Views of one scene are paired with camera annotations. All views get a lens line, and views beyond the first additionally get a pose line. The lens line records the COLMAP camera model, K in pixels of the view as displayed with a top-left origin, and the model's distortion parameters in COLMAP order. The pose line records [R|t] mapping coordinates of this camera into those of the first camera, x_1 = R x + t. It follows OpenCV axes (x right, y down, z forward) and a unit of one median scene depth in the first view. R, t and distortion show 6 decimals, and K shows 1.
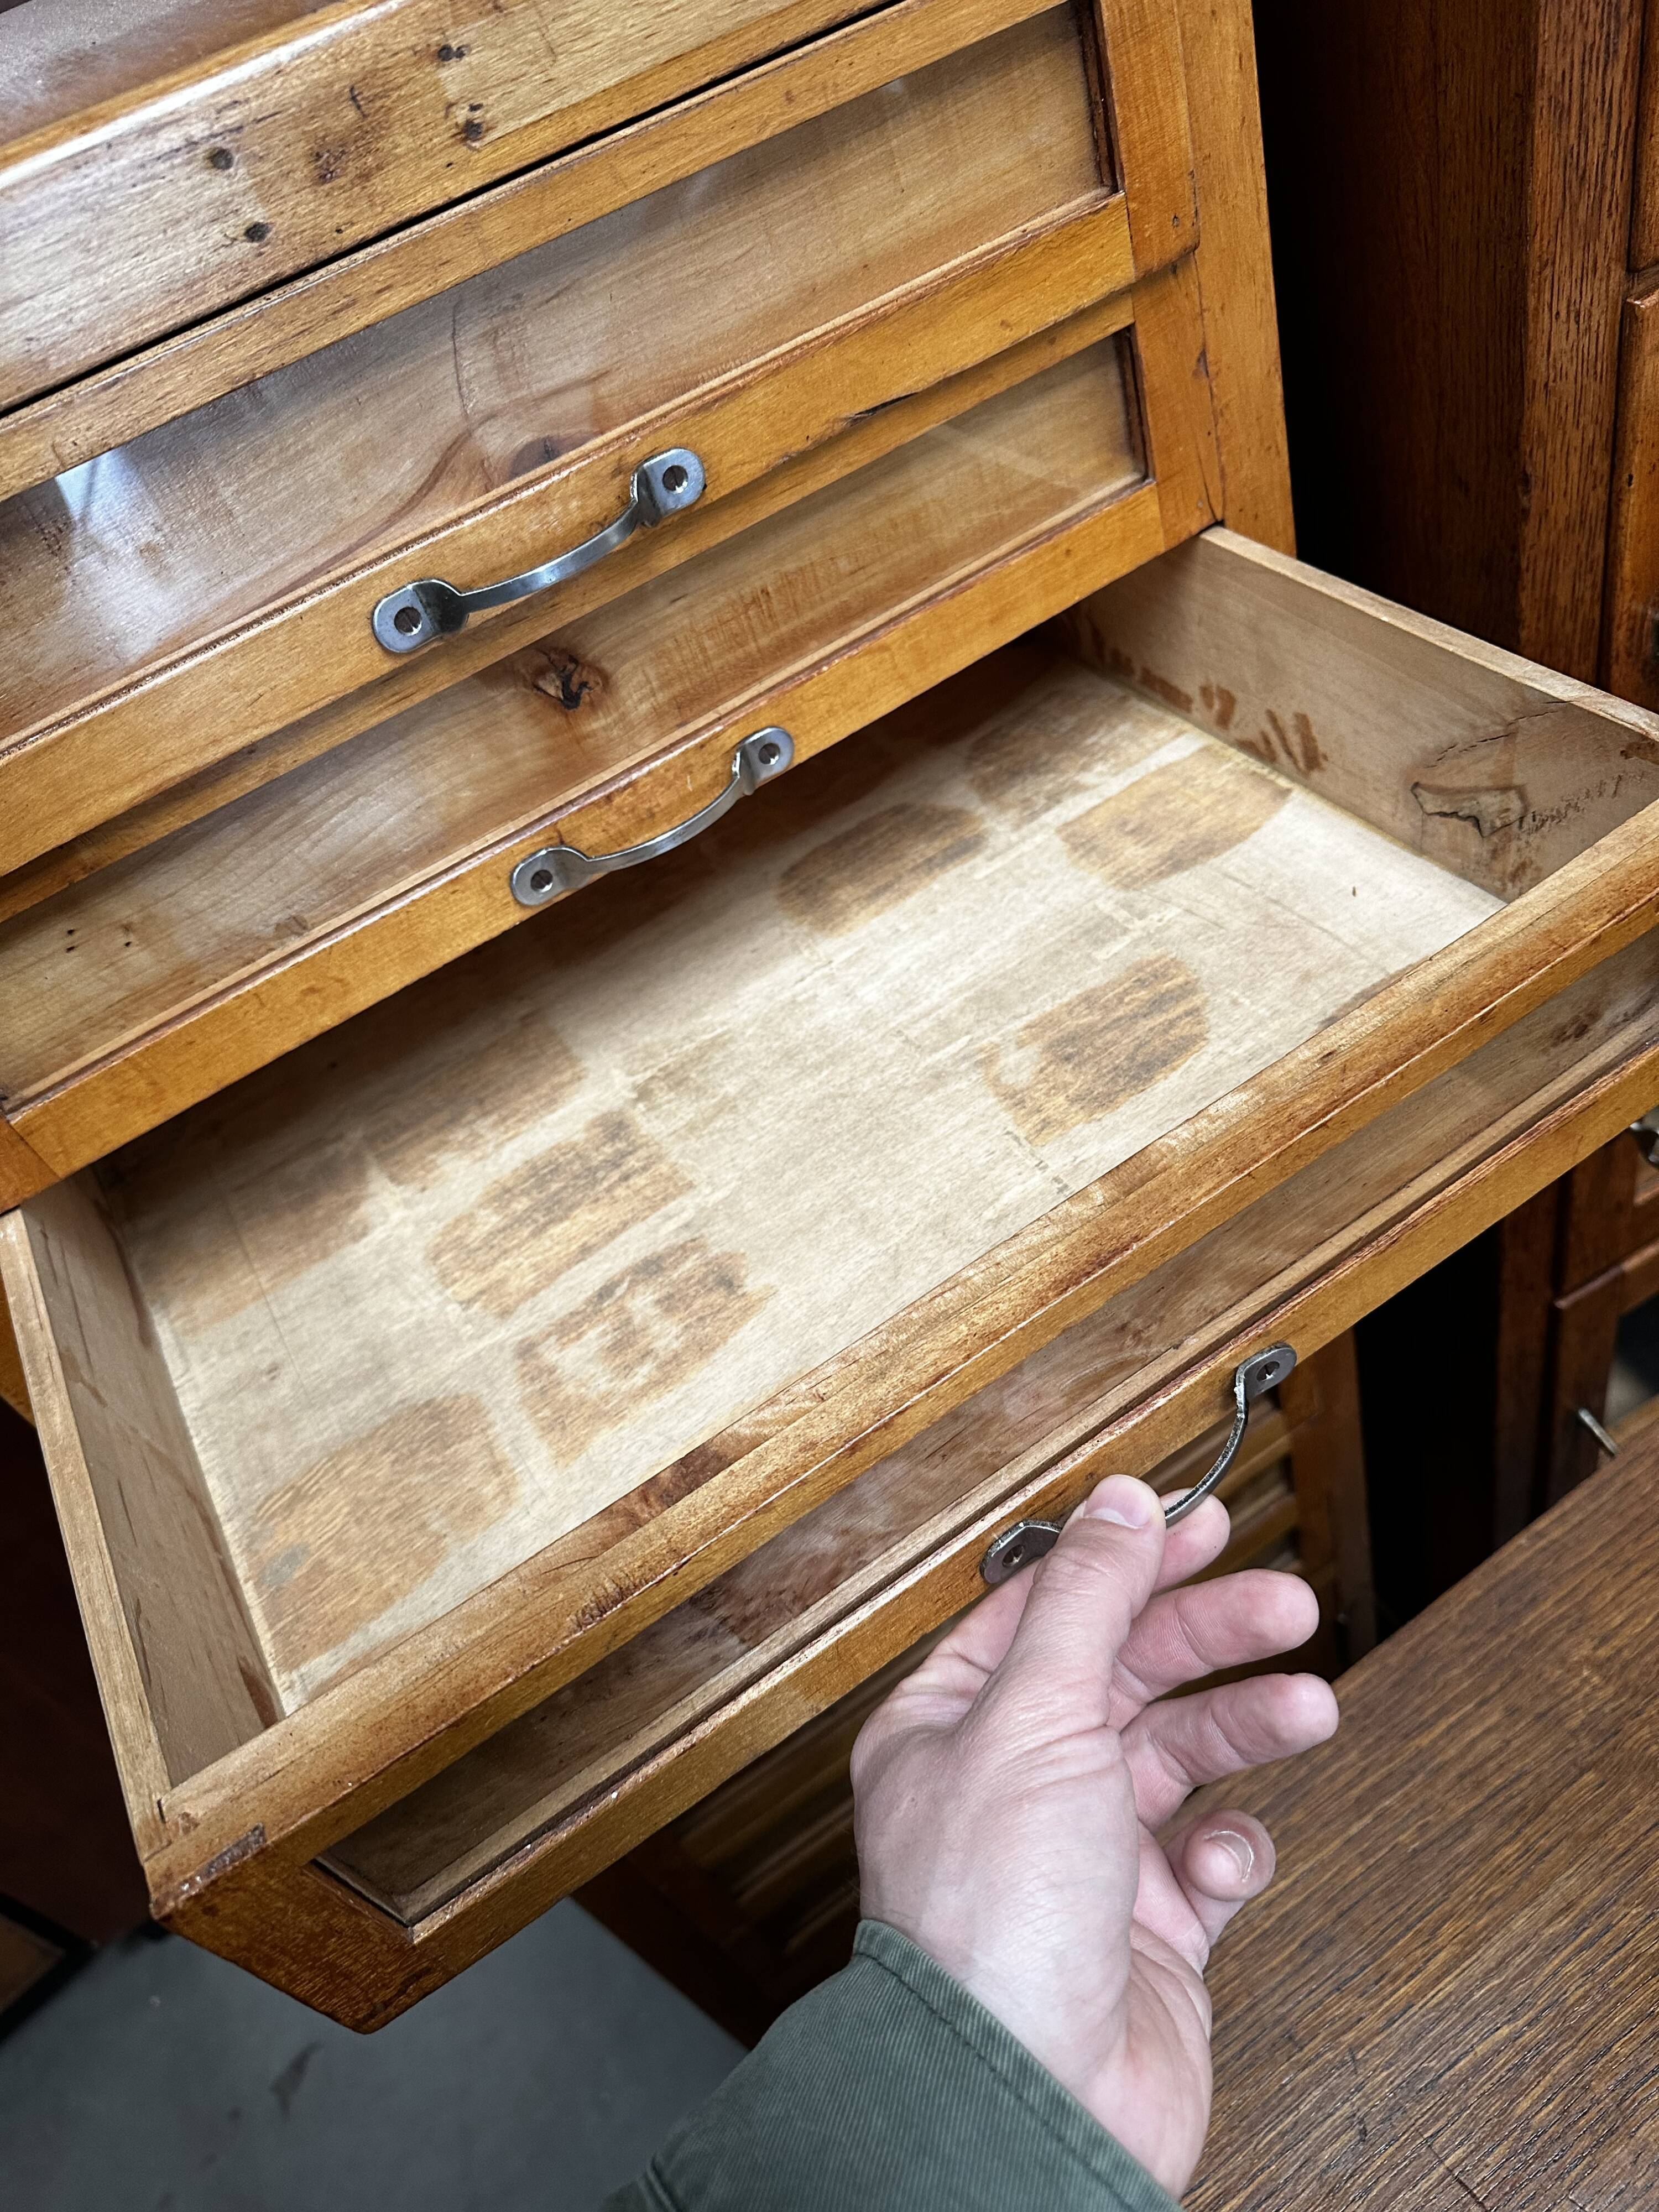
lens RADIAL K [[1610.0, 0, 830.6], [0, 1610.0, 1113.1], [0, 0, 1]] dist [-0.007615, -0.011229]
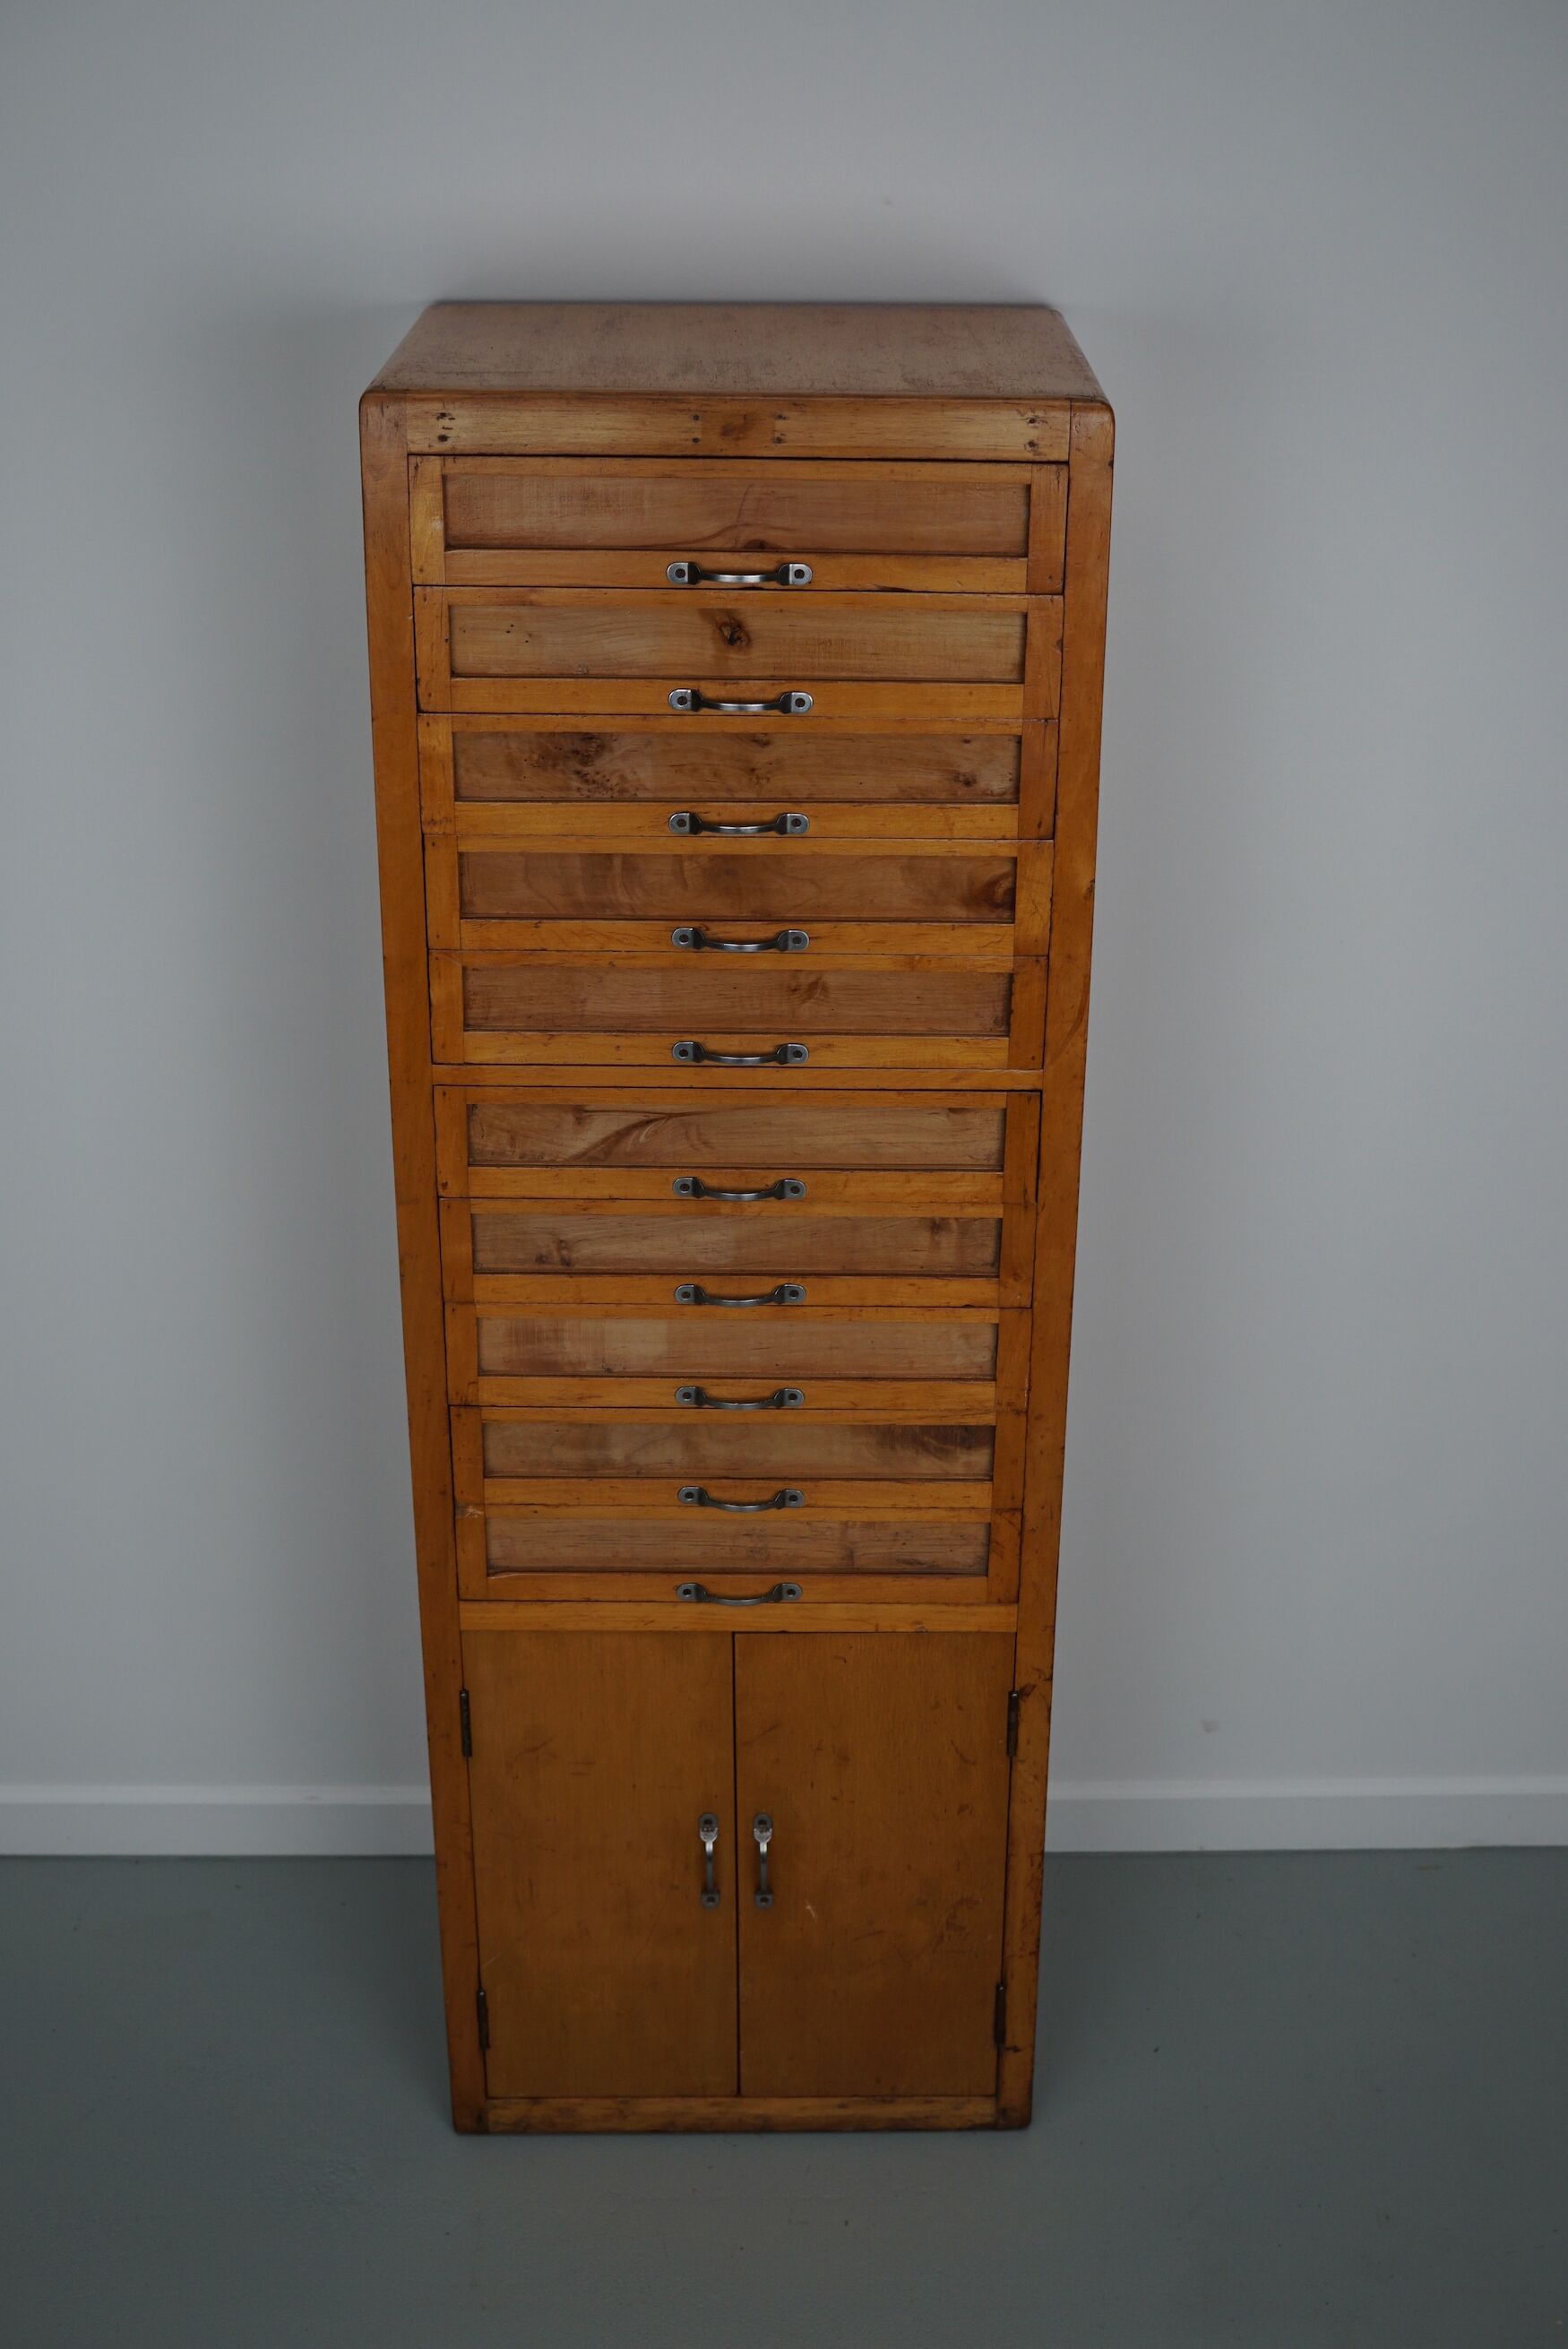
lens RADIAL K [[3012.3, 0, 801.2], [0, 3012.3, 1162.7], [0, 0, 1]] dist [-0.091553, 0.000000]
pose [[0.829812, 0.456039, -0.321623, 1.644695], [-0.527815, 0.828510, -0.187036, 1.117871], [0.181172, 0.324962, 0.928211, -2.754092]]
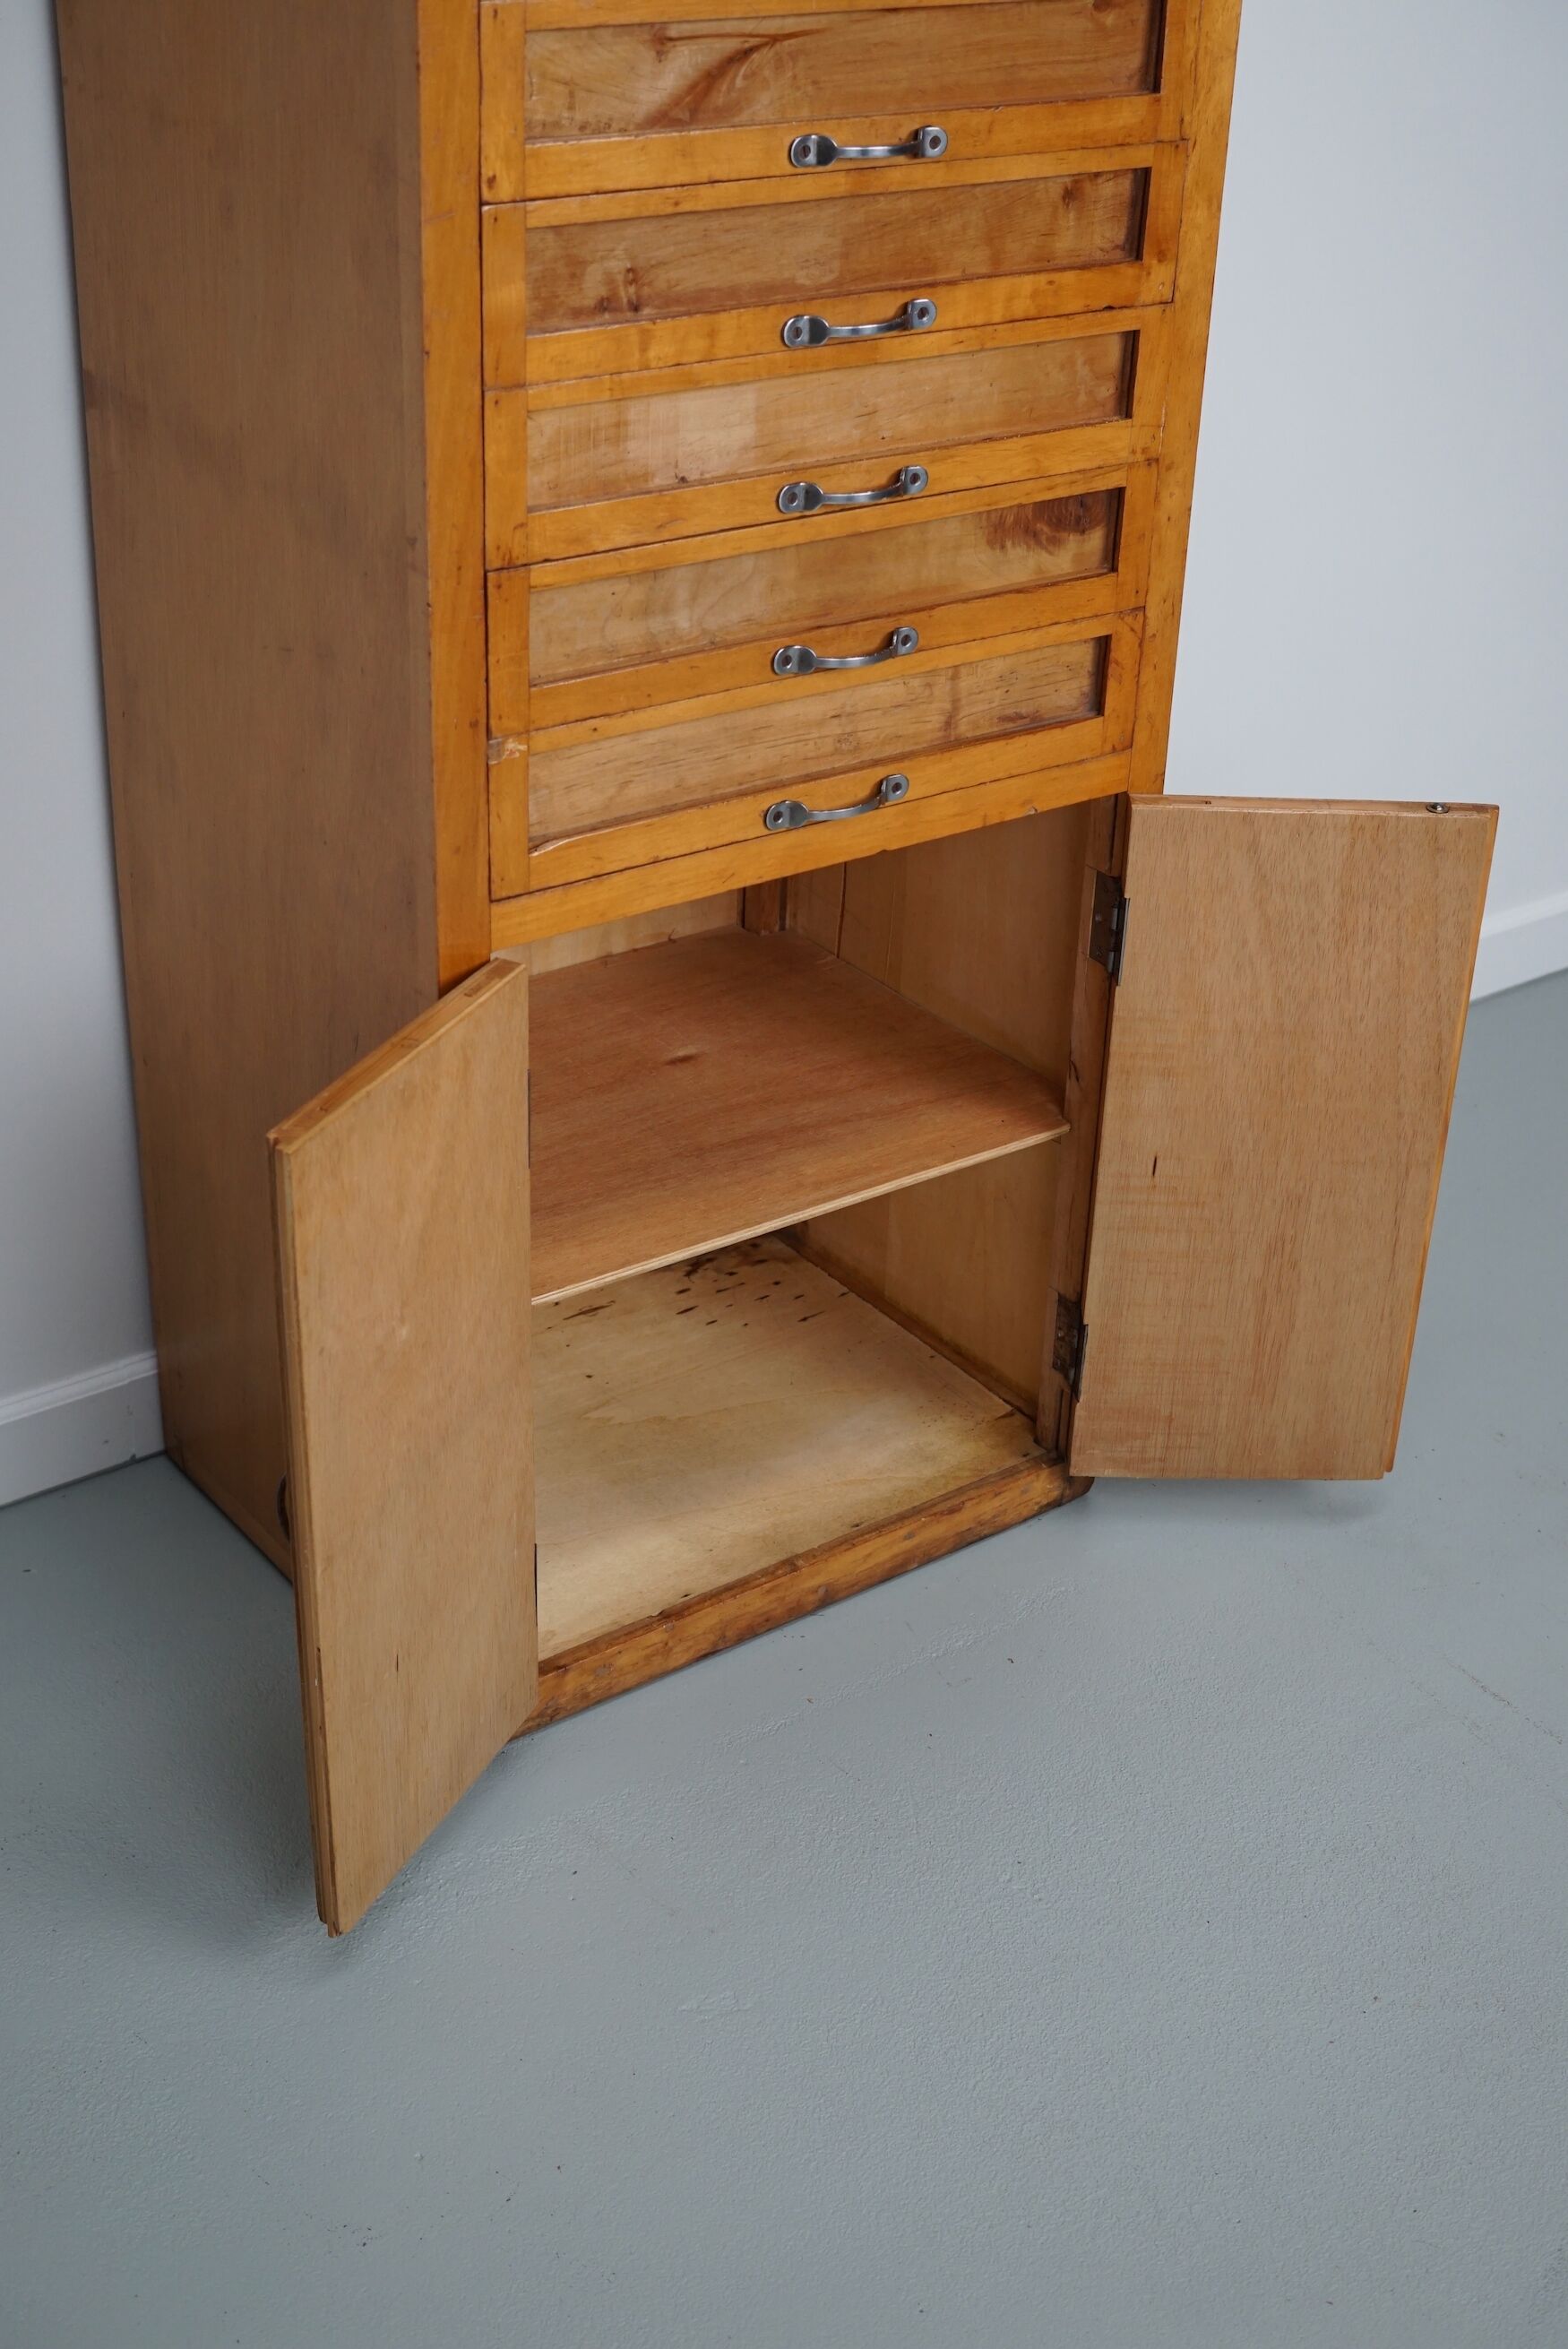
lens RADIAL K [[3012.3, 0, 788.9], [0, 3012.3, 1153.3], [0, 0, 1]] dist [-0.091553, 0.000000]
pose [[0.948341, 0.226451, 0.222193, -0.432762], [-0.150761, 0.937906, -0.312417, 2.296335], [-0.279144, 0.262780, 0.923594, -1.030239]]
